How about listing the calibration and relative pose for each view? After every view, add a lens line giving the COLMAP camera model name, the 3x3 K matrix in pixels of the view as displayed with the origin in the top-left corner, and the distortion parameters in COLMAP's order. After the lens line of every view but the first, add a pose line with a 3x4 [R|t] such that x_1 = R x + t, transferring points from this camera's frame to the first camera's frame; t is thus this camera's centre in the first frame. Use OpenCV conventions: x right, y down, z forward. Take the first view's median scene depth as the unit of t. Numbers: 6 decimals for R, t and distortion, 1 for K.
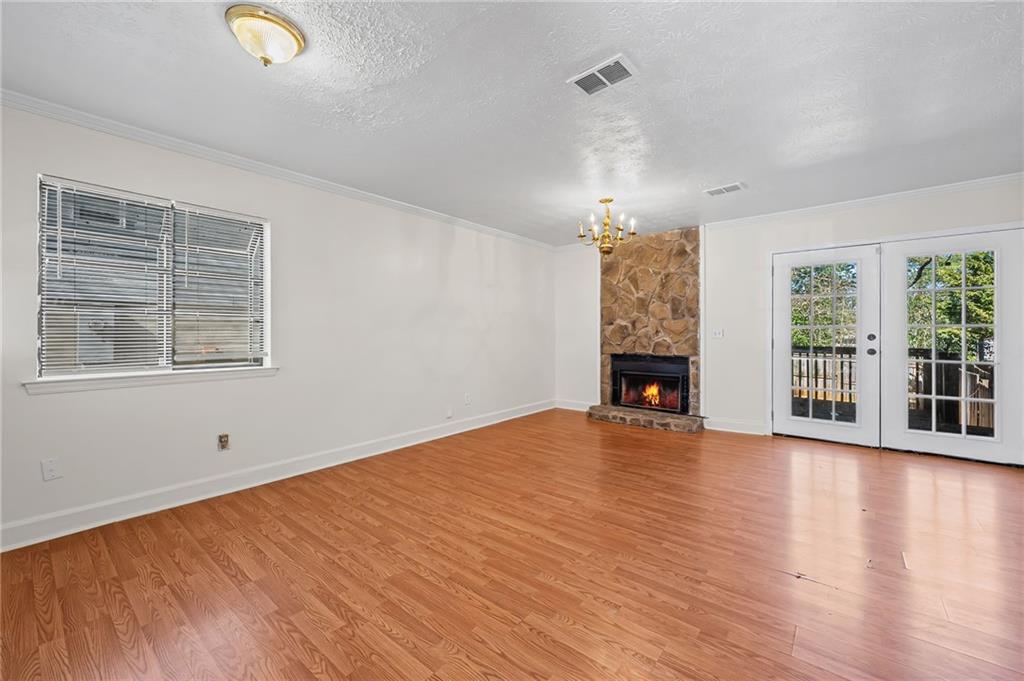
lens RADIAL K [[412.3, 0, 517.4], [0, 412.3, 334.2], [0, 0, 1]] dist [0.003114, 0.000486]
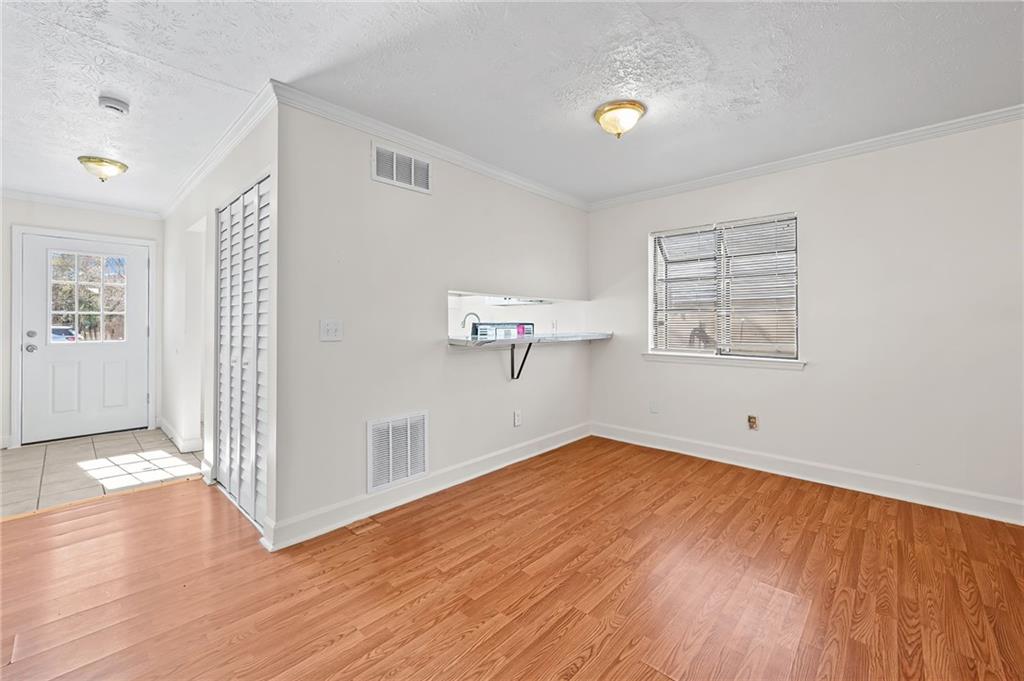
lens RADIAL K [[412.3, 0, 502.8], [0, 412.3, 315.9], [0, 0, 1]] dist [0.003114, 0.000486]
pose [[-0.081213, -0.024583, -0.996394, 0.371641], [-0.007100, 0.999685, -0.024085, -0.001105], [0.996671, 0.005118, -0.081362, 0.310036]]
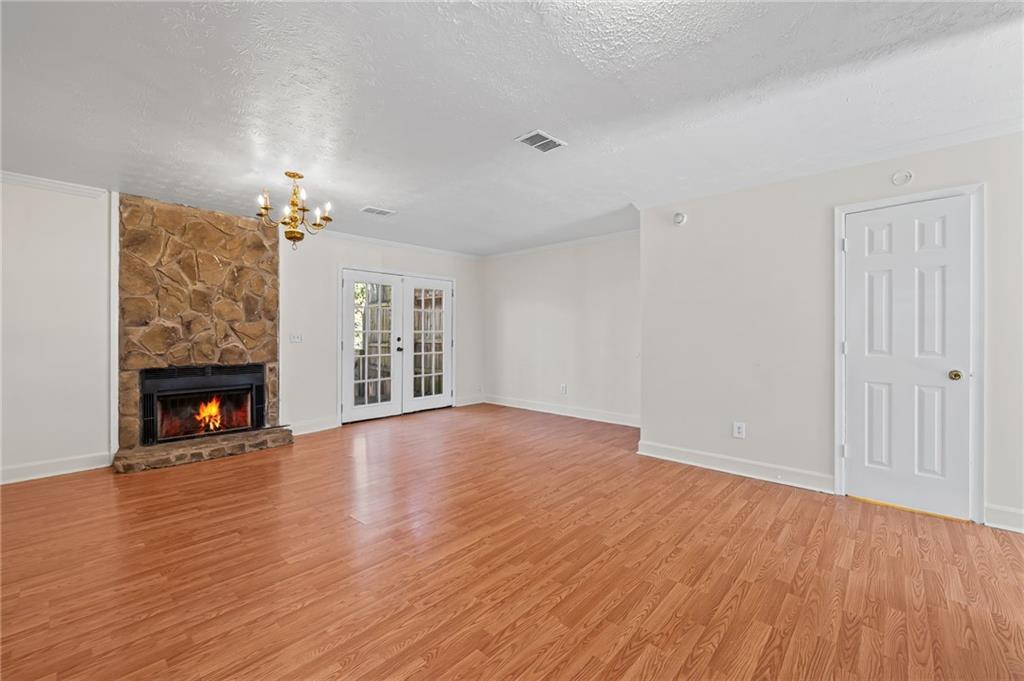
lens RADIAL K [[412.3, 0, 509.4], [0, 412.3, 338.8], [0, 0, 1]] dist [0.003114, 0.000486]
pose [[0.068328, -0.007825, 0.997632, -0.586292], [0.007529, 0.999945, 0.007328, -0.002753], [-0.997635, 0.007010, 0.068383, 0.532486]]
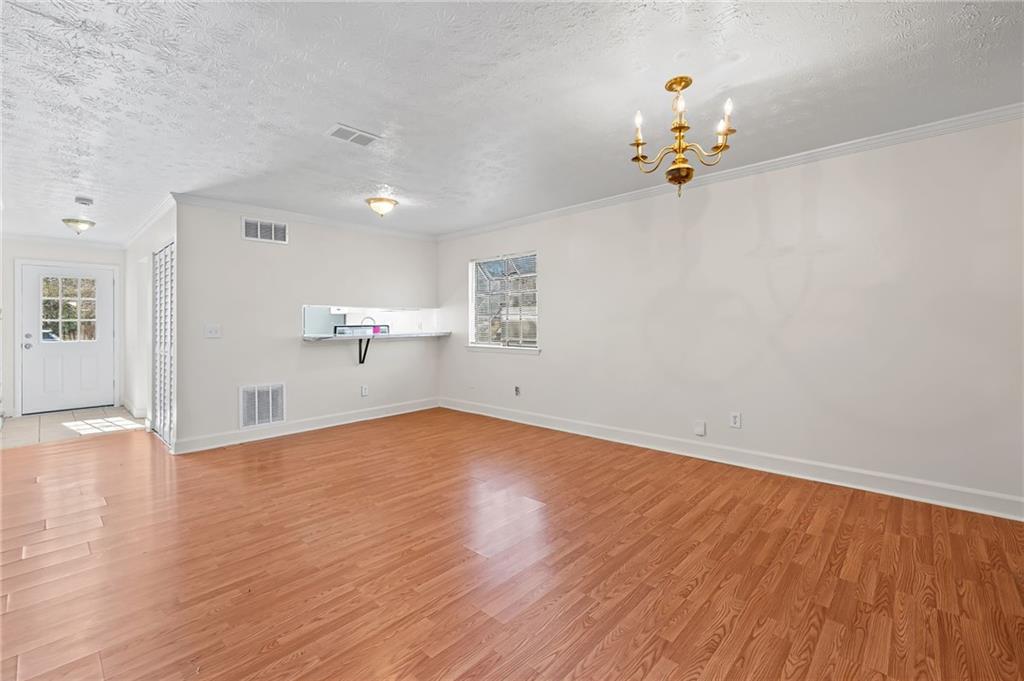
lens RADIAL K [[434.5, 0, 508.6], [0, 434.5, 312.7], [0, 0, 1]] dist [-0.003841, 0.001139]
pose [[-0.073192, -0.027028, -0.996952, 0.824508], [0.001964, 0.999627, -0.027244, -0.009295], [0.997316, -0.003952, -0.073111, 0.837687]]
